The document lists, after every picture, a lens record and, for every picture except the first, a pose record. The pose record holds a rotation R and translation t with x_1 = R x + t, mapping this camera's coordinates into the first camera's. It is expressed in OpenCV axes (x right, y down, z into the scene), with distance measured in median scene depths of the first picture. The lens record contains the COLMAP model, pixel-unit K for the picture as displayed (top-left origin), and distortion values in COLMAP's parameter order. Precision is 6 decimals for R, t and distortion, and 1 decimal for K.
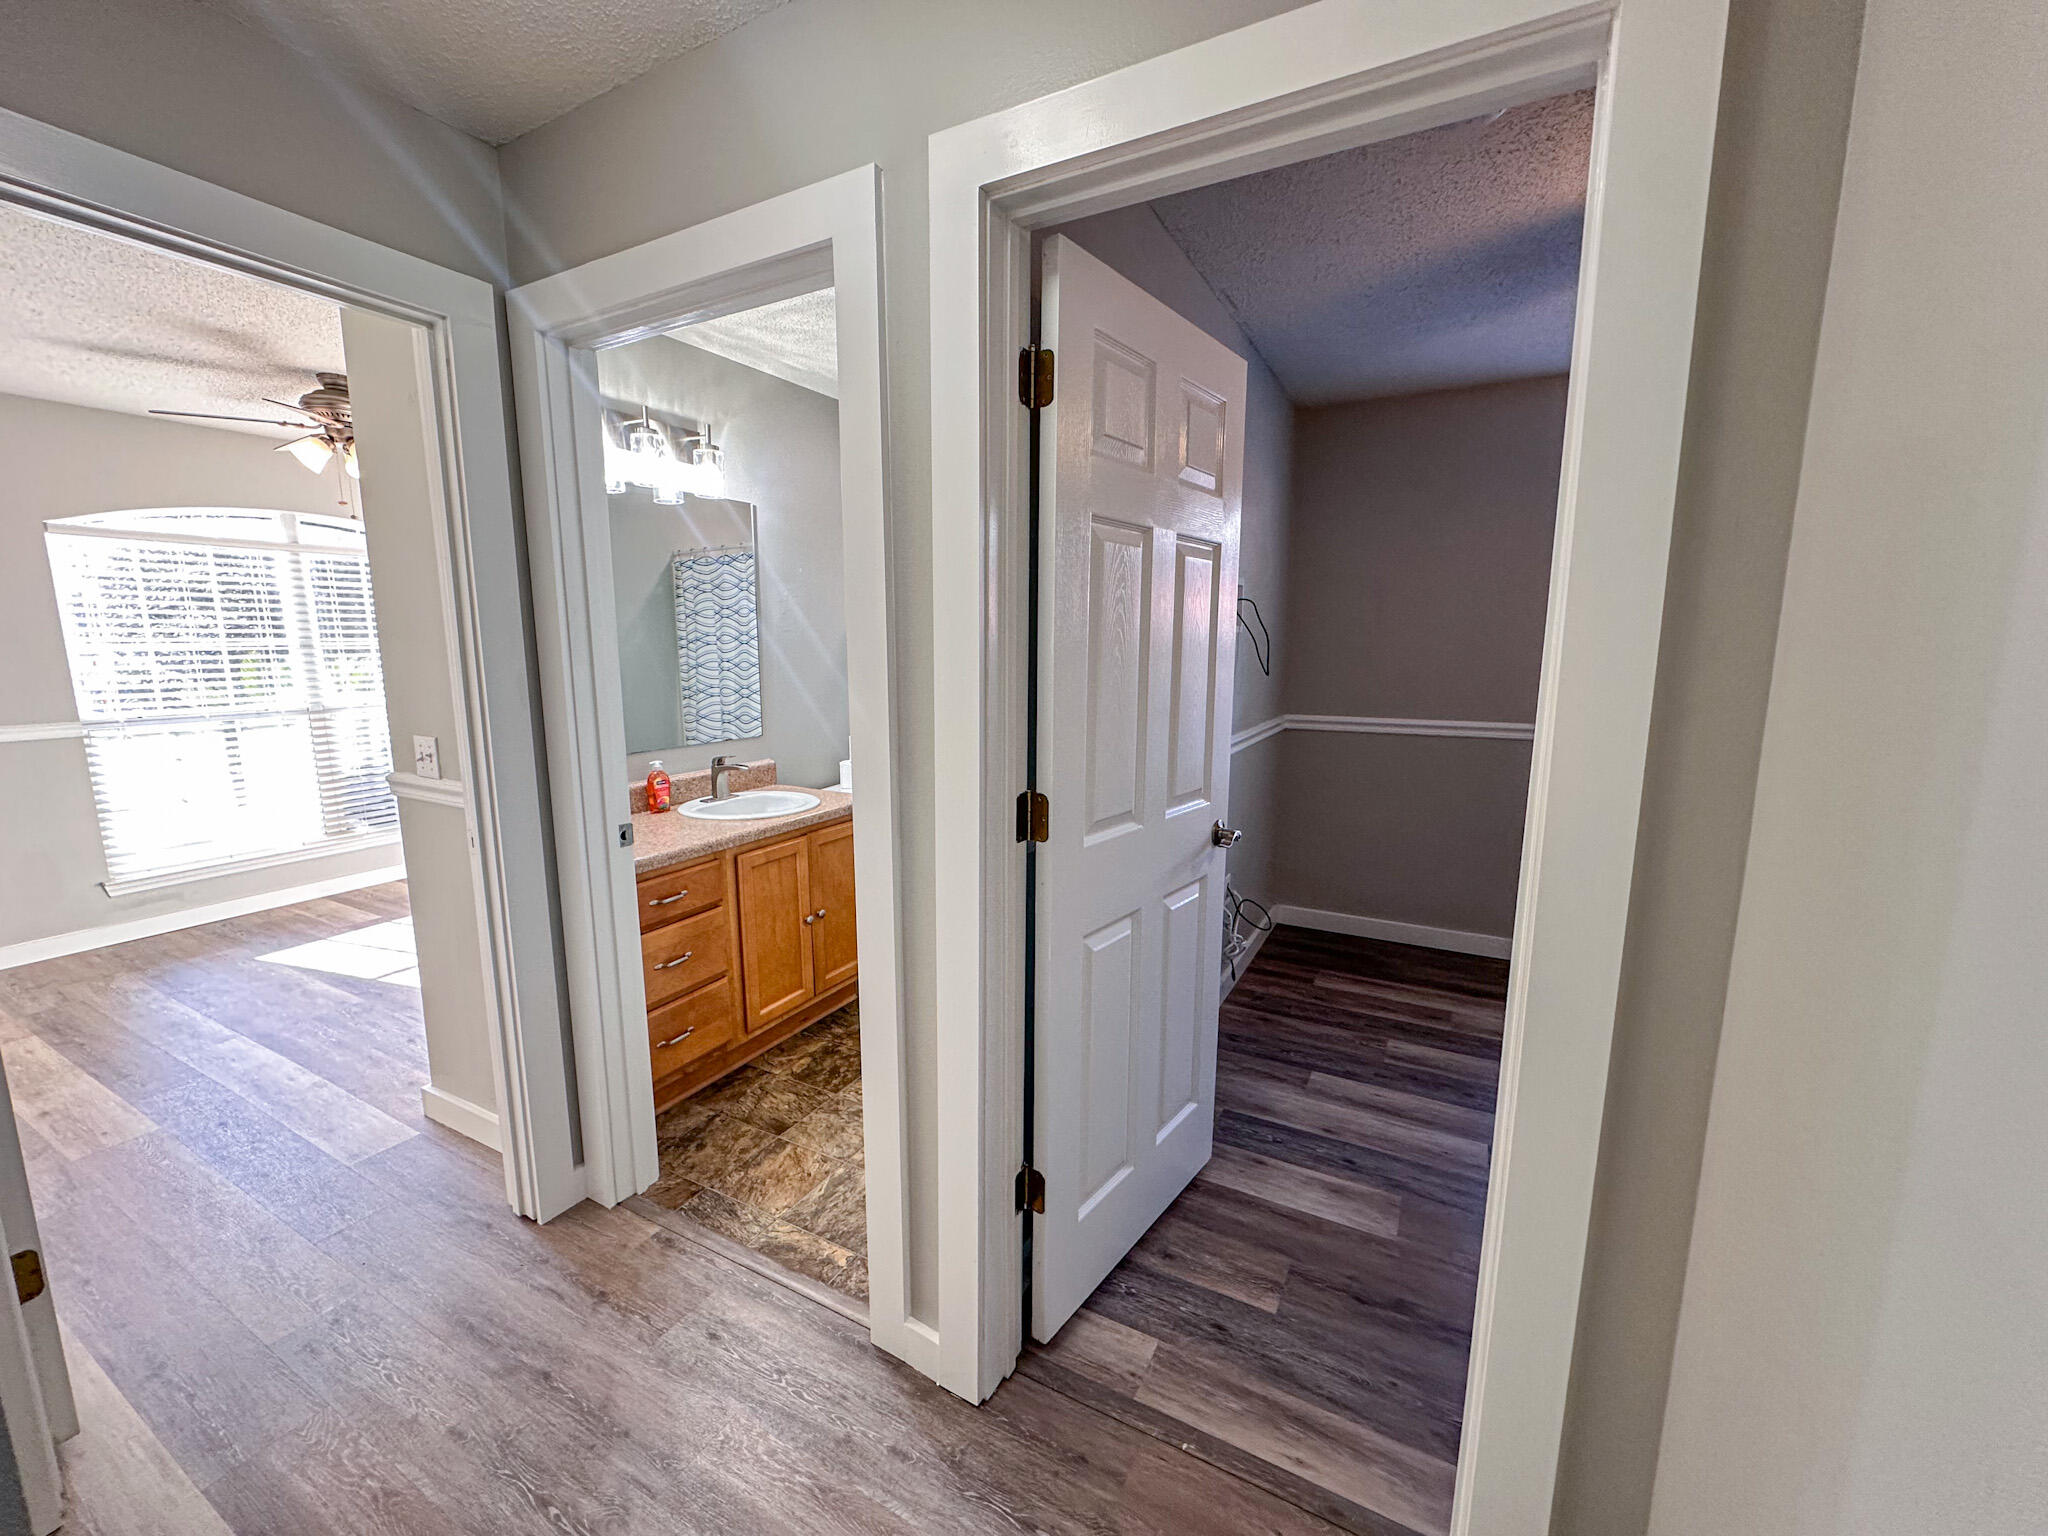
lens RADIAL K [[819.2, 0, 1035.4], [0, 819.2, 766.4], [0, 0, 1]] dist [-0.001396, -0.000057]
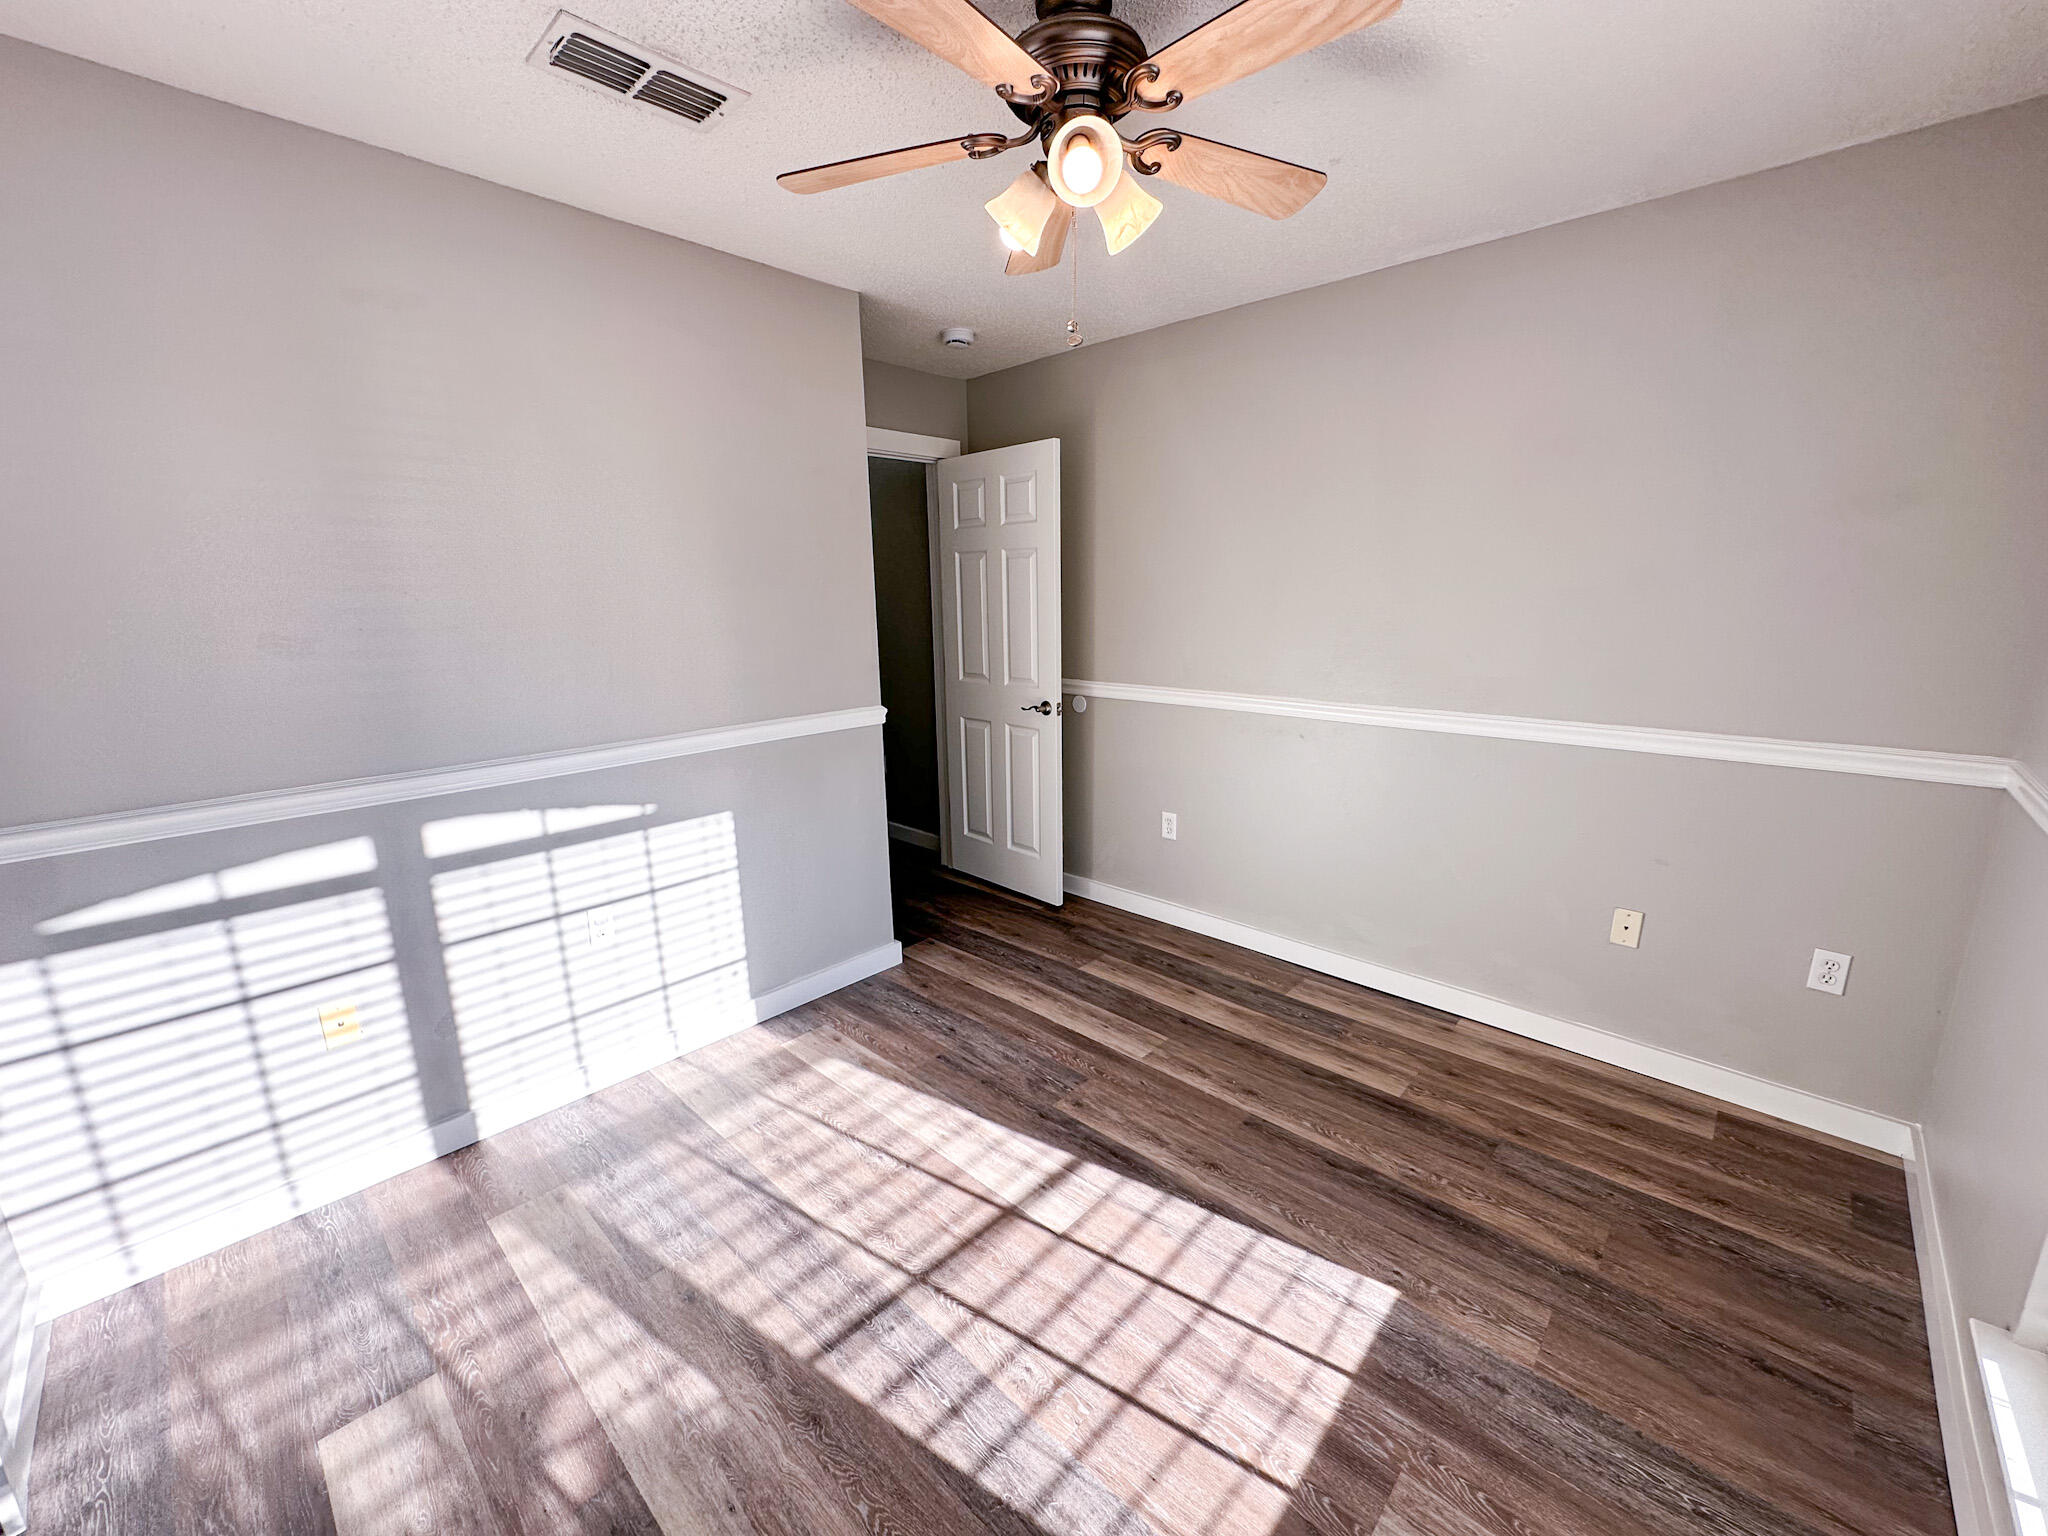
lens RADIAL K [[819.2, 0, 1020.2], [0, 819.2, 763.7], [0, 0, 1]] dist [-0.001396, -0.000057]
pose [[-0.964932, -0.036711, 0.259918, -0.814319], [0.058845, 0.934720, 0.350479, -0.218054], [-0.255817, 0.353483, -0.899782, 1.308856]]
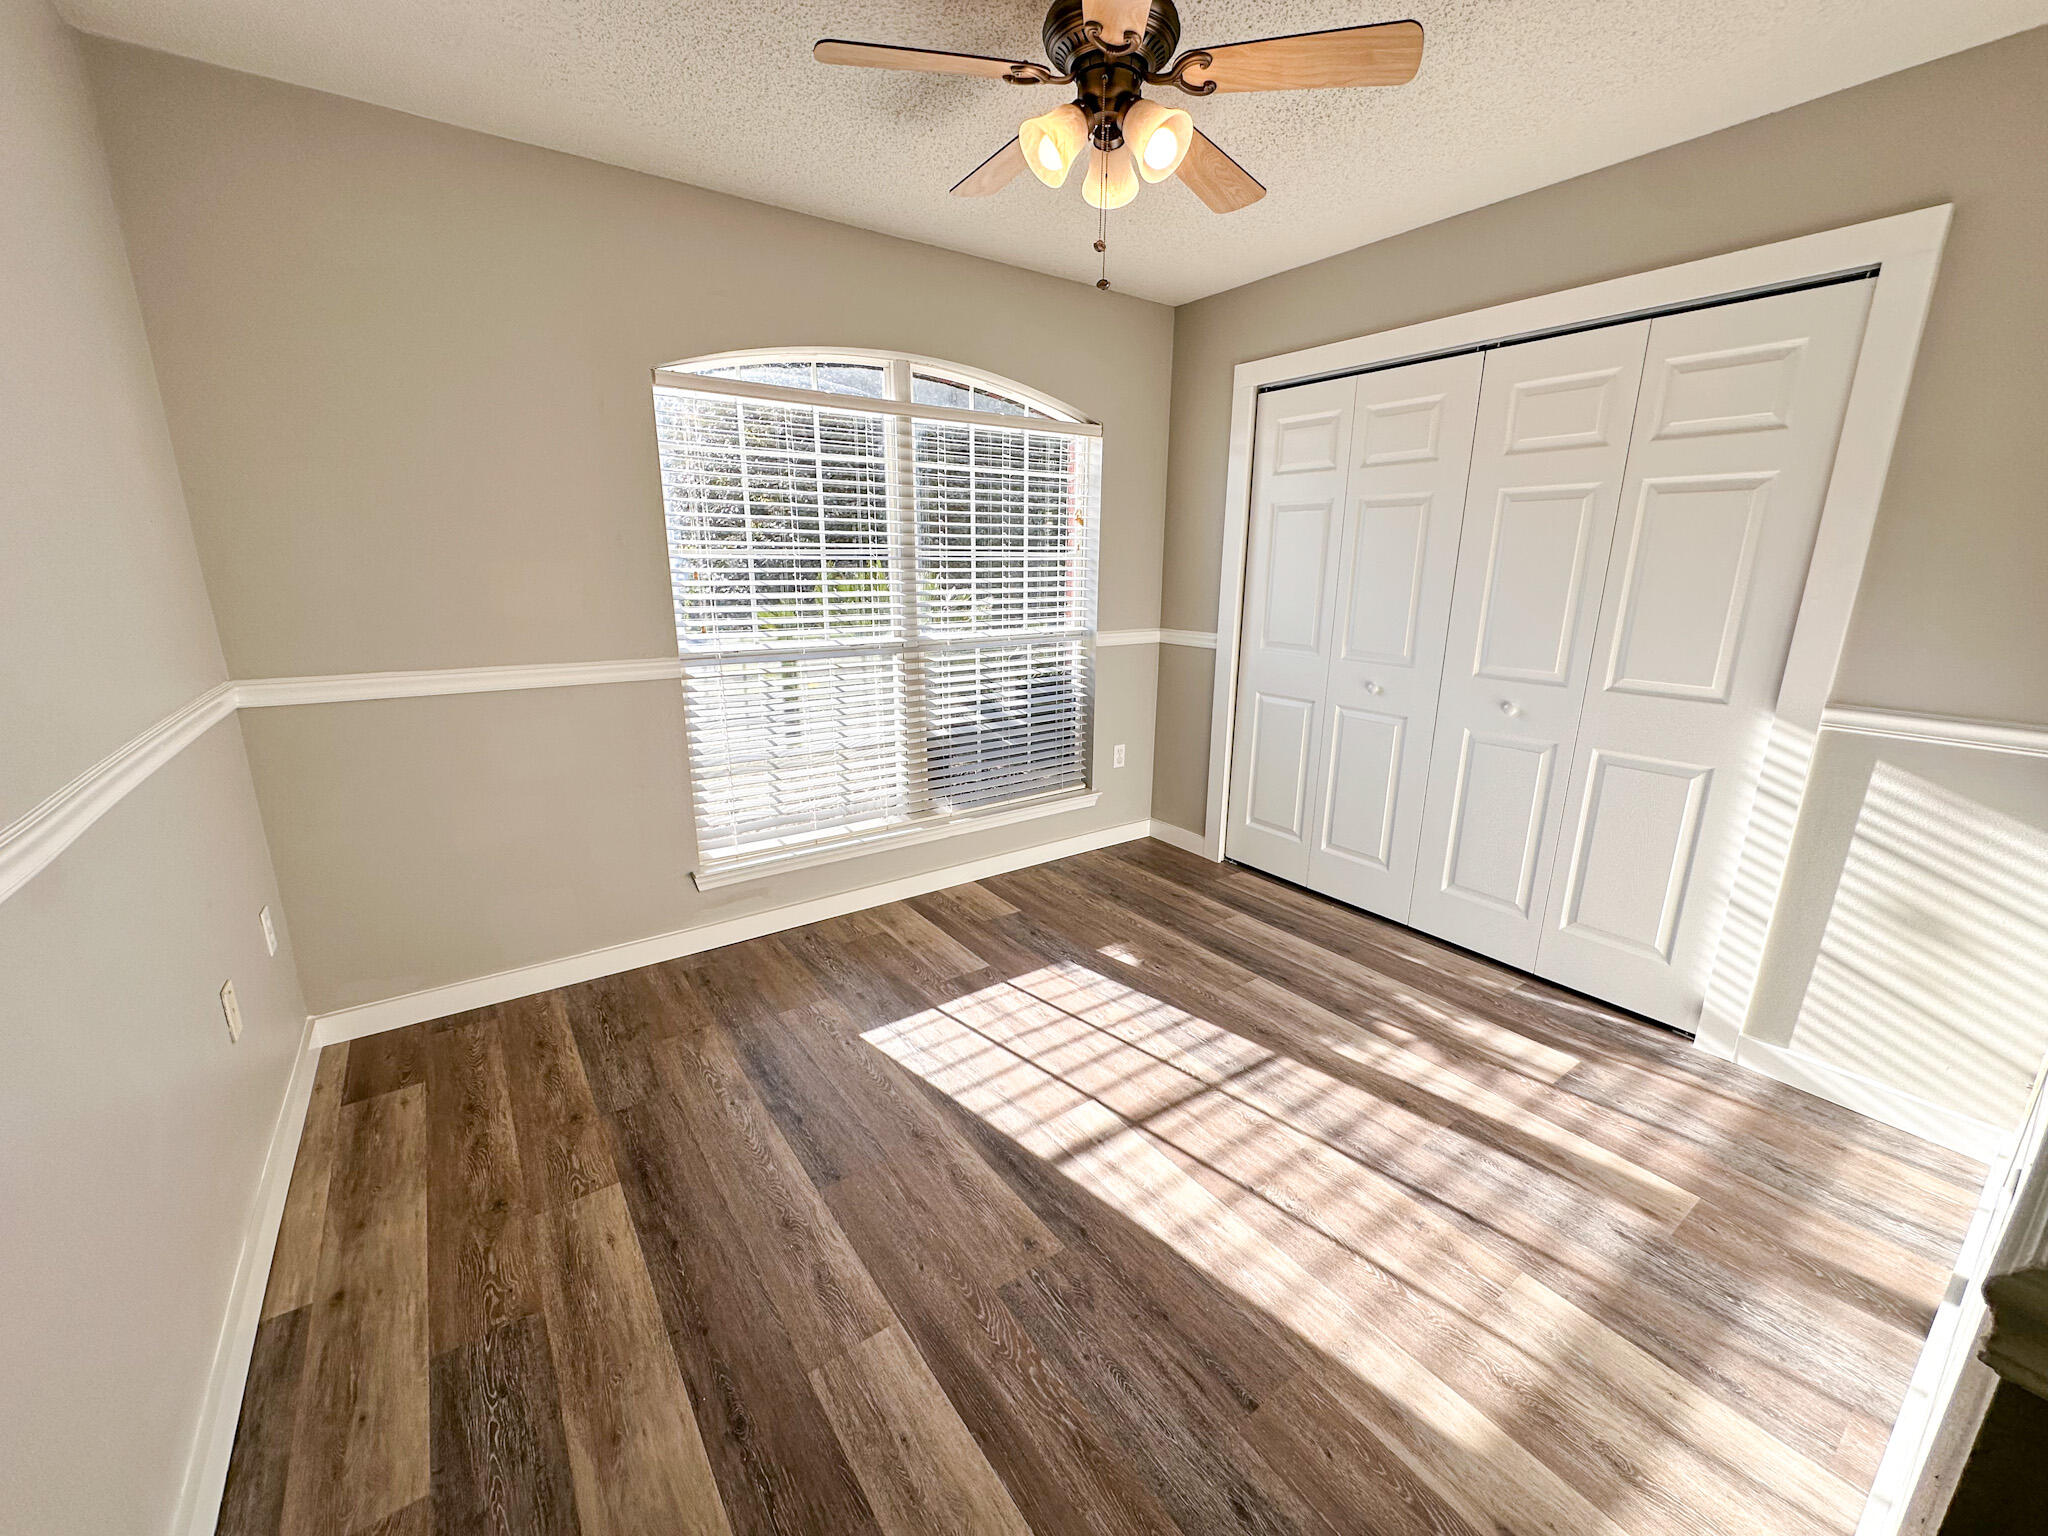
lens RADIAL K [[819.2, 0, 1033.4], [0, 819.2, 770.2], [0, 0, 1]] dist [-0.001396, -0.000057]
pose [[0.901795, 0.120855, -0.414922, -0.551887], [-0.080681, 0.990303, 0.113094, -0.060098], [0.424567, -0.068511, 0.902801, 0.454956]]
